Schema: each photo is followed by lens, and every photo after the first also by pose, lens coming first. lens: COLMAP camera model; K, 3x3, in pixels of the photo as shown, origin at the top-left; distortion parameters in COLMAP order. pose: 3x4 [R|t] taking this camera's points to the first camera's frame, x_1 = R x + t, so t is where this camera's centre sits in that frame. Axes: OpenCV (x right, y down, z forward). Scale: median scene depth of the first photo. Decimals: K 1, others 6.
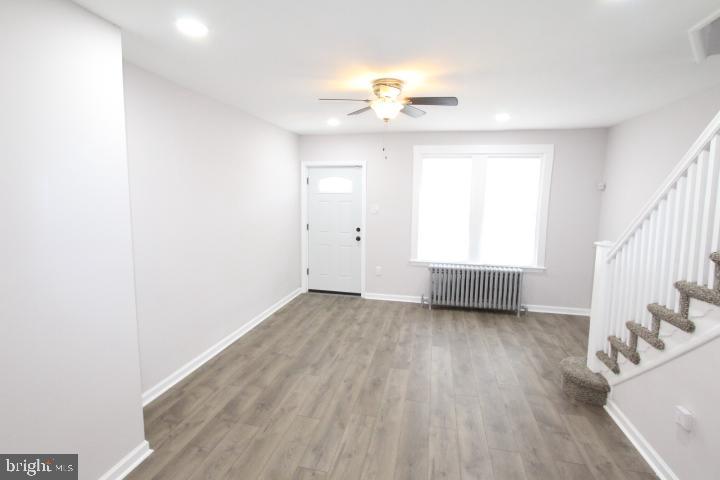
lens RADIAL K [[331.8, 0, 364.1], [0, 331.8, 232.1], [0, 0, 1]] dist [-0.021134, 0.001928]
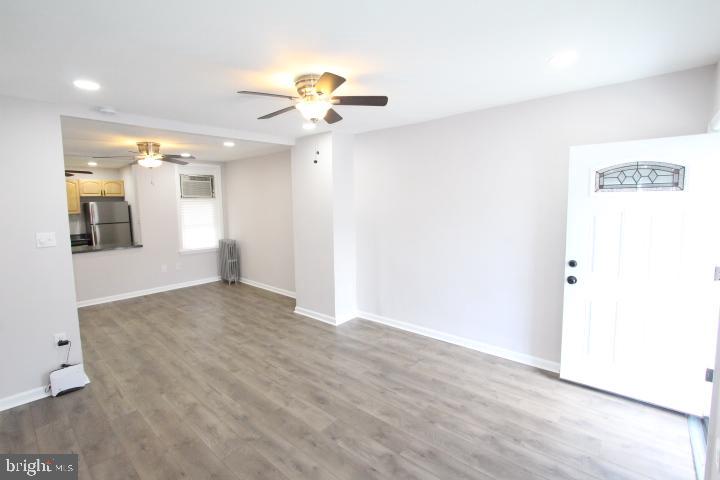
lens RADIAL K [[331.8, 0, 364.1], [0, 331.8, 232.1], [0, 0, 1]] dist [-0.021134, 0.001928]
pose [[-0.479736, 0.077154, -0.874014, 0.789718], [-0.087399, 0.986970, 0.135098, -0.162802], [0.873049, 0.141199, -0.466742, 1.521478]]
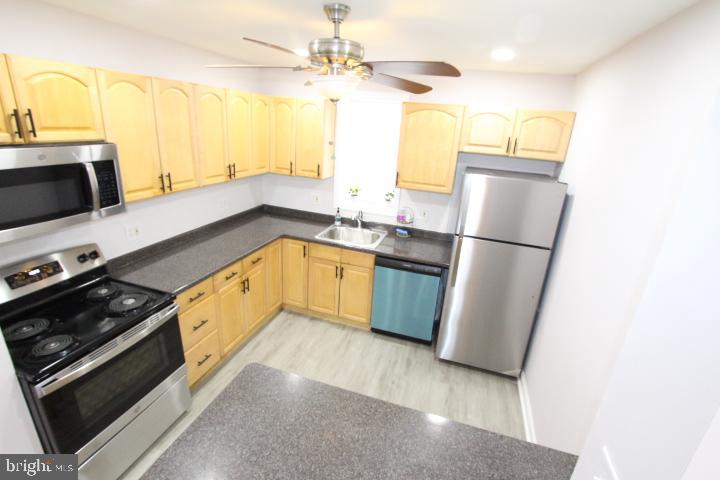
lens RADIAL K [[331.8, 0, 364.1], [0, 331.8, 232.1], [0, 0, 1]] dist [-0.021134, 0.001928]
pose [[-0.993153, -0.103031, 0.055064, -0.190313], [-0.070895, 0.906184, 0.416898, -0.075526], [-0.092852, 0.410139, -0.907284, -0.594103]]
